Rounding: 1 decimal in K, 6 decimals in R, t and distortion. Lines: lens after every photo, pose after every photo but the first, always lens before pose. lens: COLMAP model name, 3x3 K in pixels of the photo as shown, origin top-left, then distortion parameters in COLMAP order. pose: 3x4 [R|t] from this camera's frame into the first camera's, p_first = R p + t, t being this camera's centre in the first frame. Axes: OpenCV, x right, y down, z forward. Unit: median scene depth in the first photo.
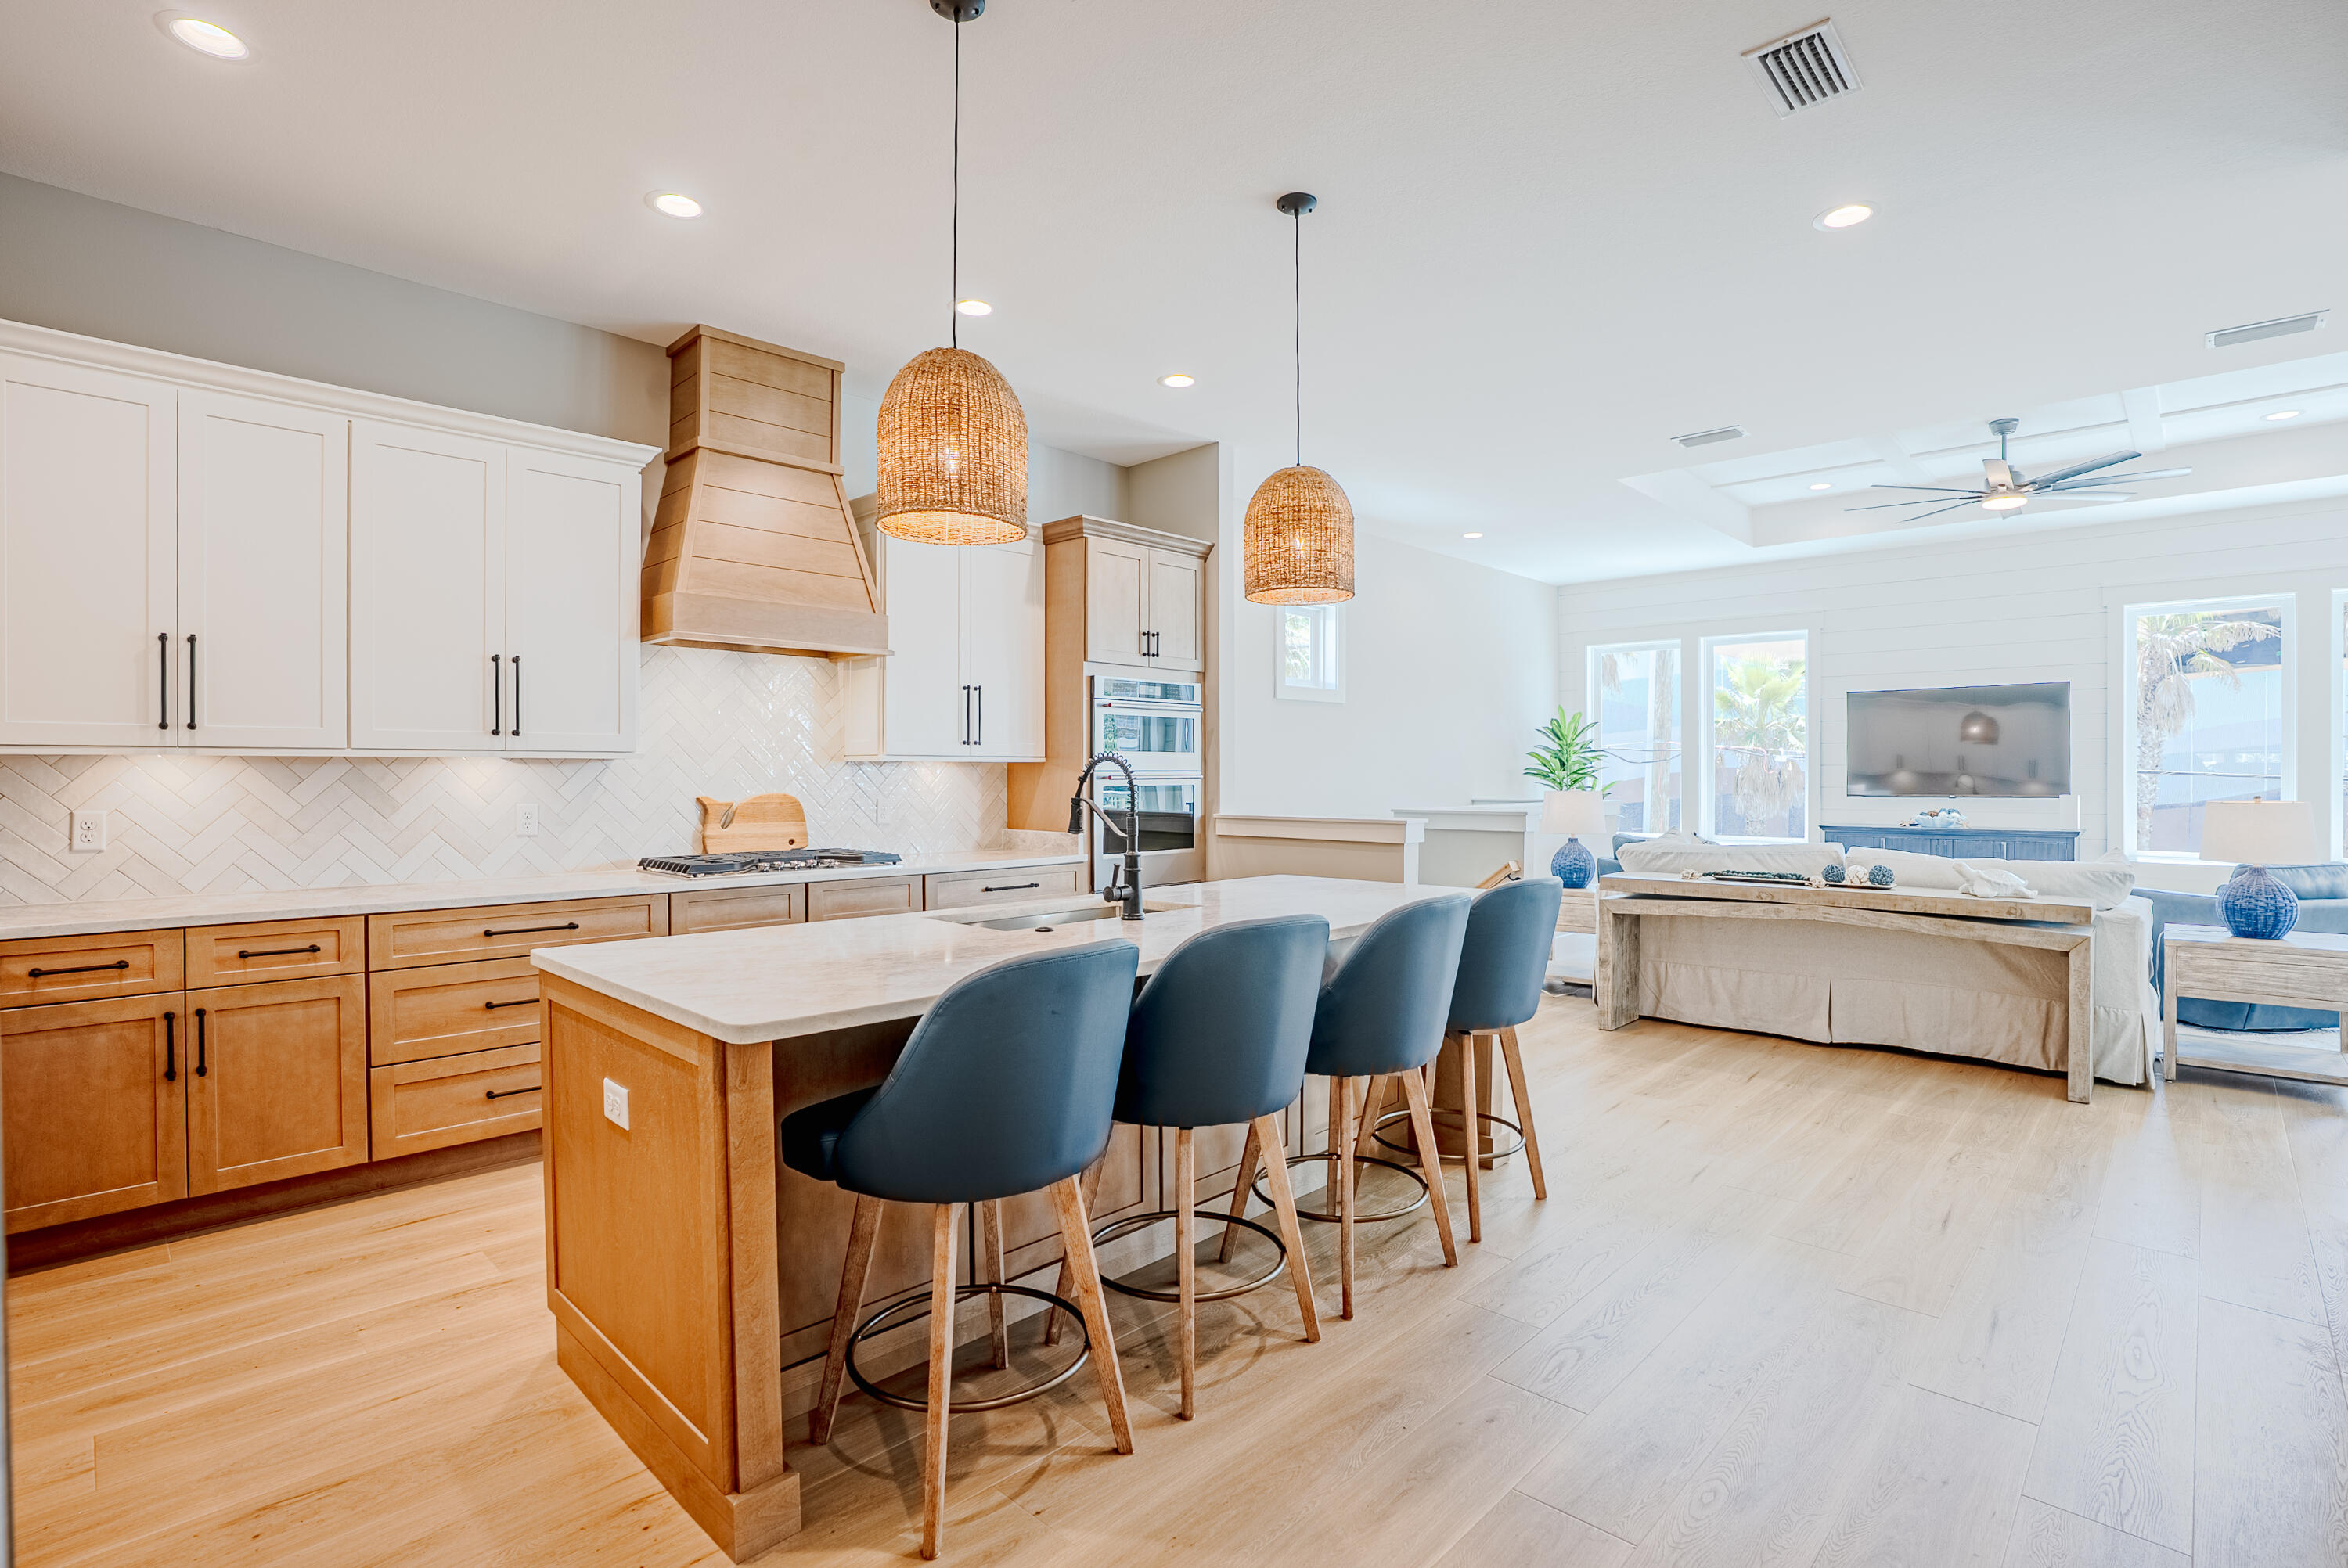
lens RADIAL K [[1099.5, 0, 1202.9], [0, 1099.5, 781.8], [0, 0, 1]] dist [-0.073228, 0.033433]
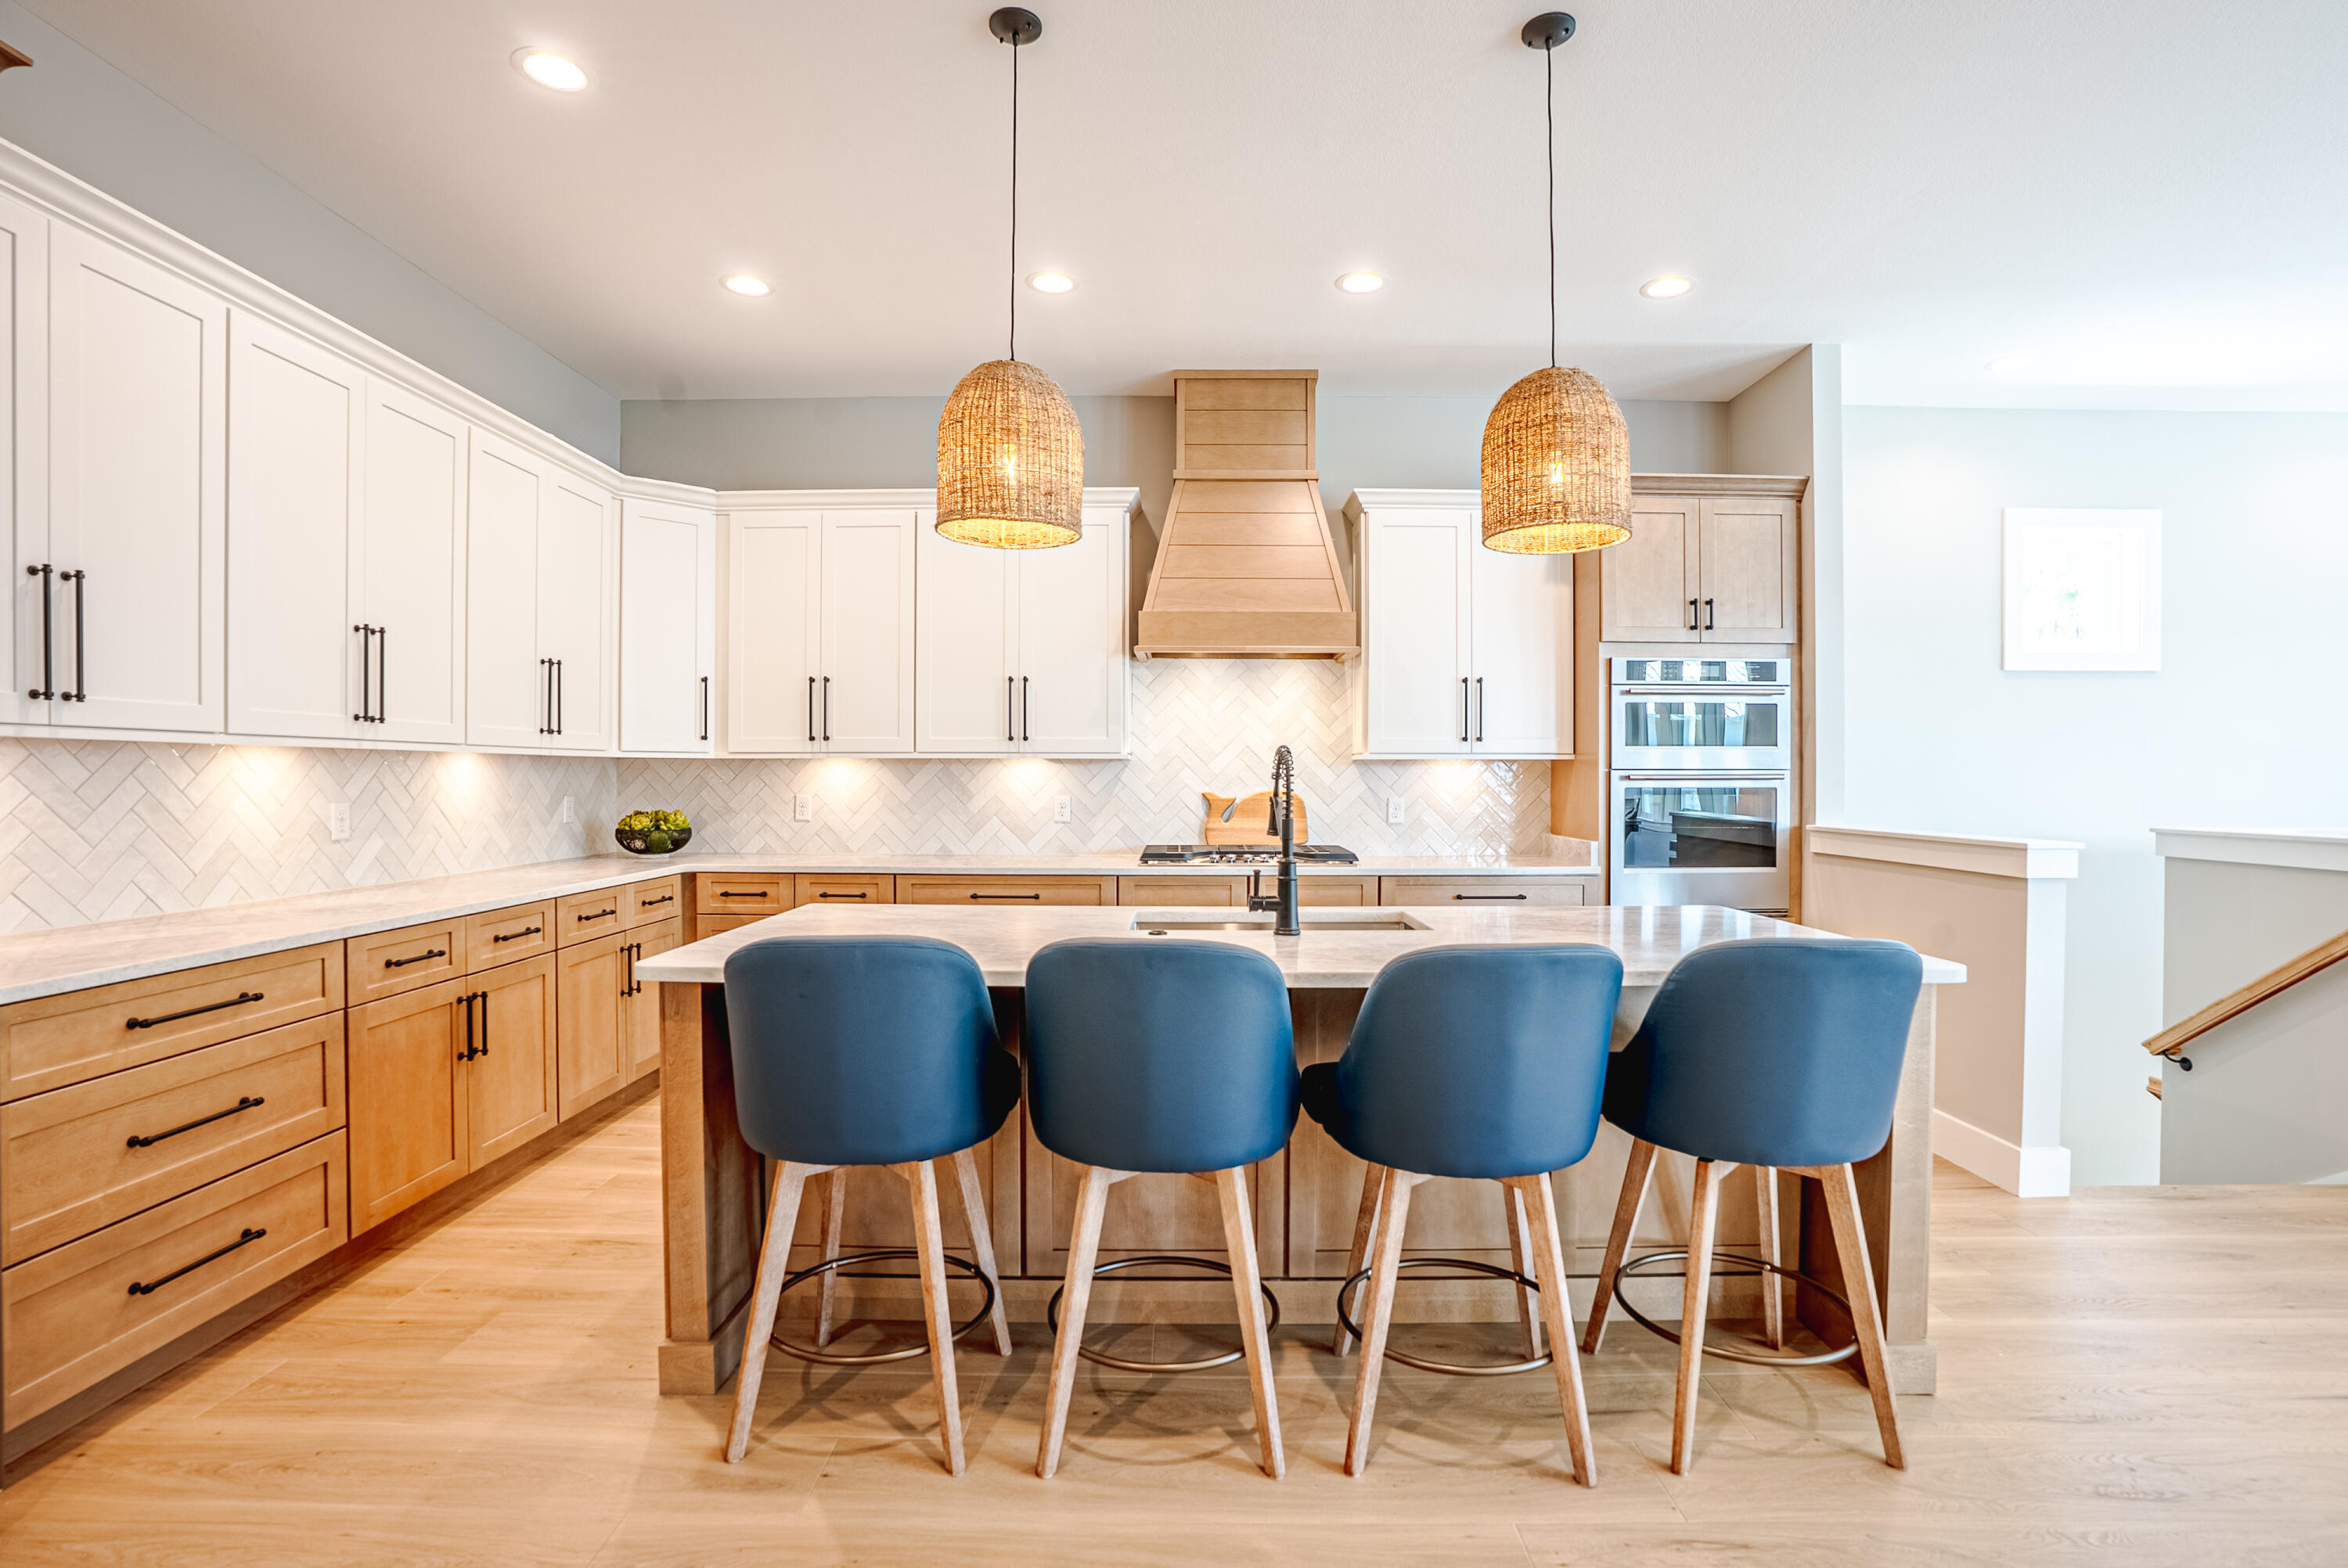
lens RADIAL K [[1099.5, 0, 1202.9], [0, 1099.5, 781.8], [0, 0, 1]] dist [-0.073228, 0.033433]
pose [[0.693273, 0.006720, -0.720643, 0.349196], [-0.007854, 0.999968, 0.001770, 0.000695], [0.720632, 0.004433, 0.693304, 0.222433]]
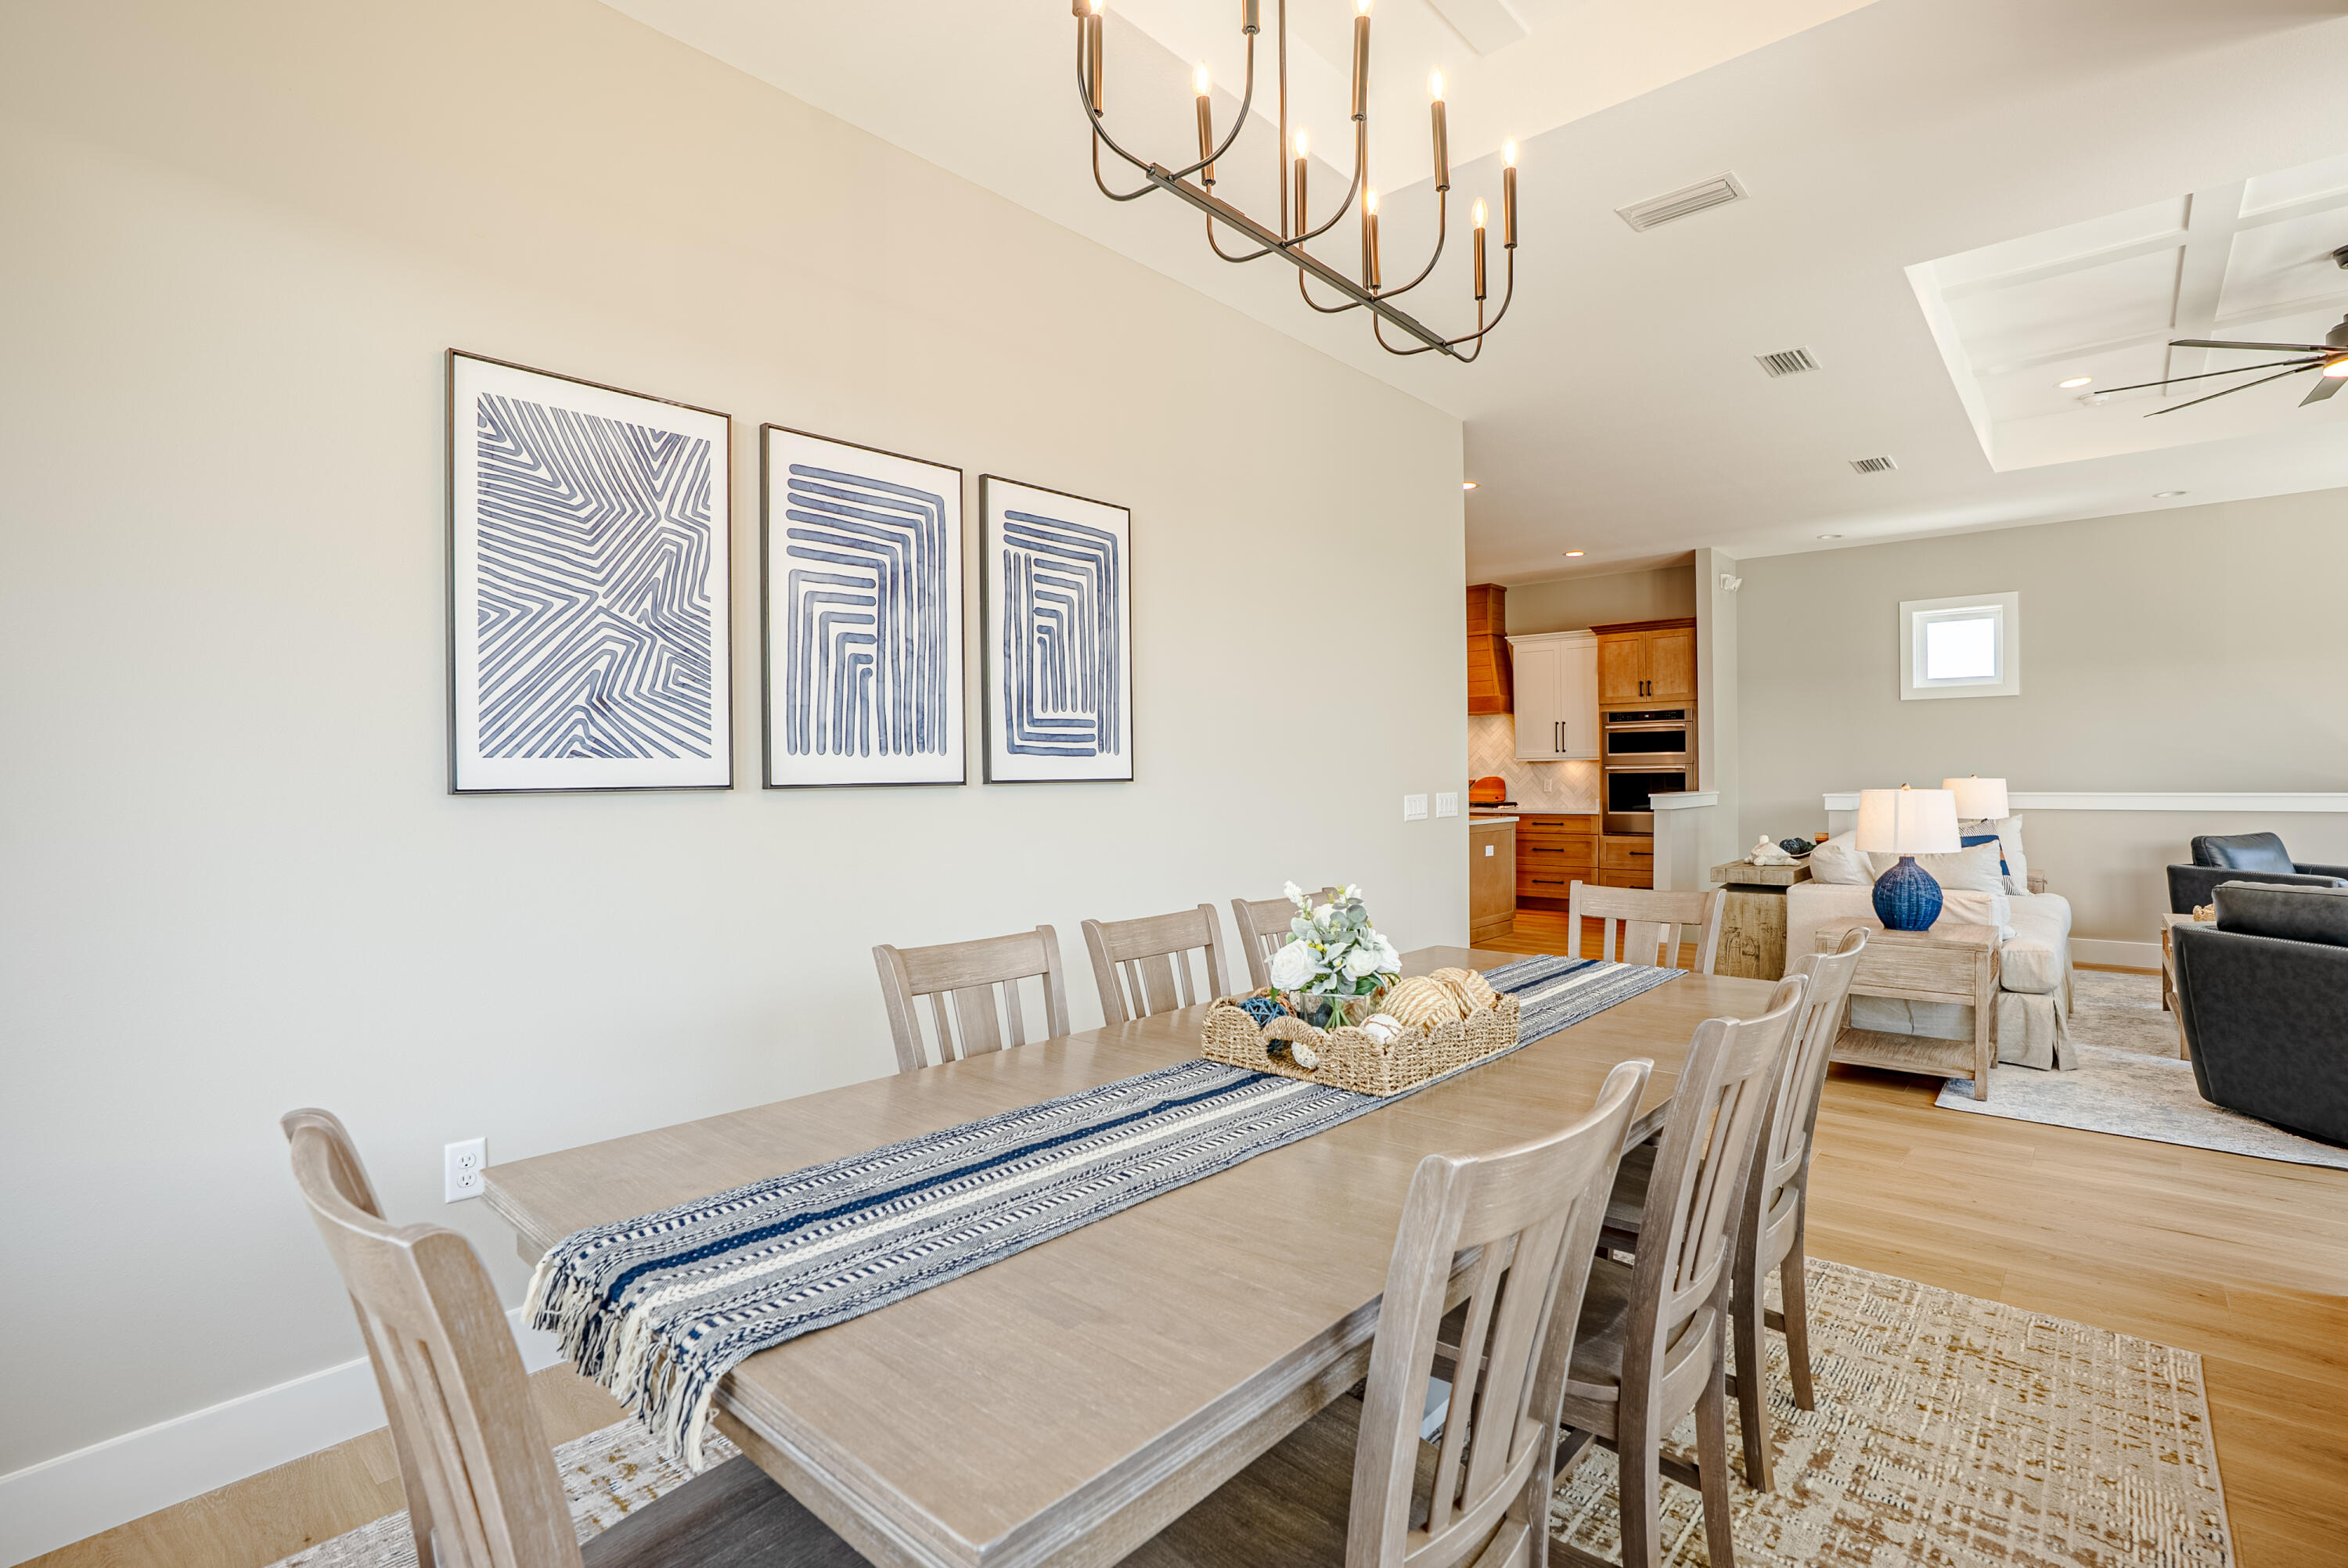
lens RADIAL K [[1099.5, 0, 1202.9], [0, 1099.5, 781.8], [0, 0, 1]] dist [-0.073228, 0.033433]
pose [[0.013044, 0.006489, -0.999894, 2.066825], [0.002045, 0.999977, 0.006516, 0.006397], [0.999913, -0.002130, 0.013030, 0.376001]]
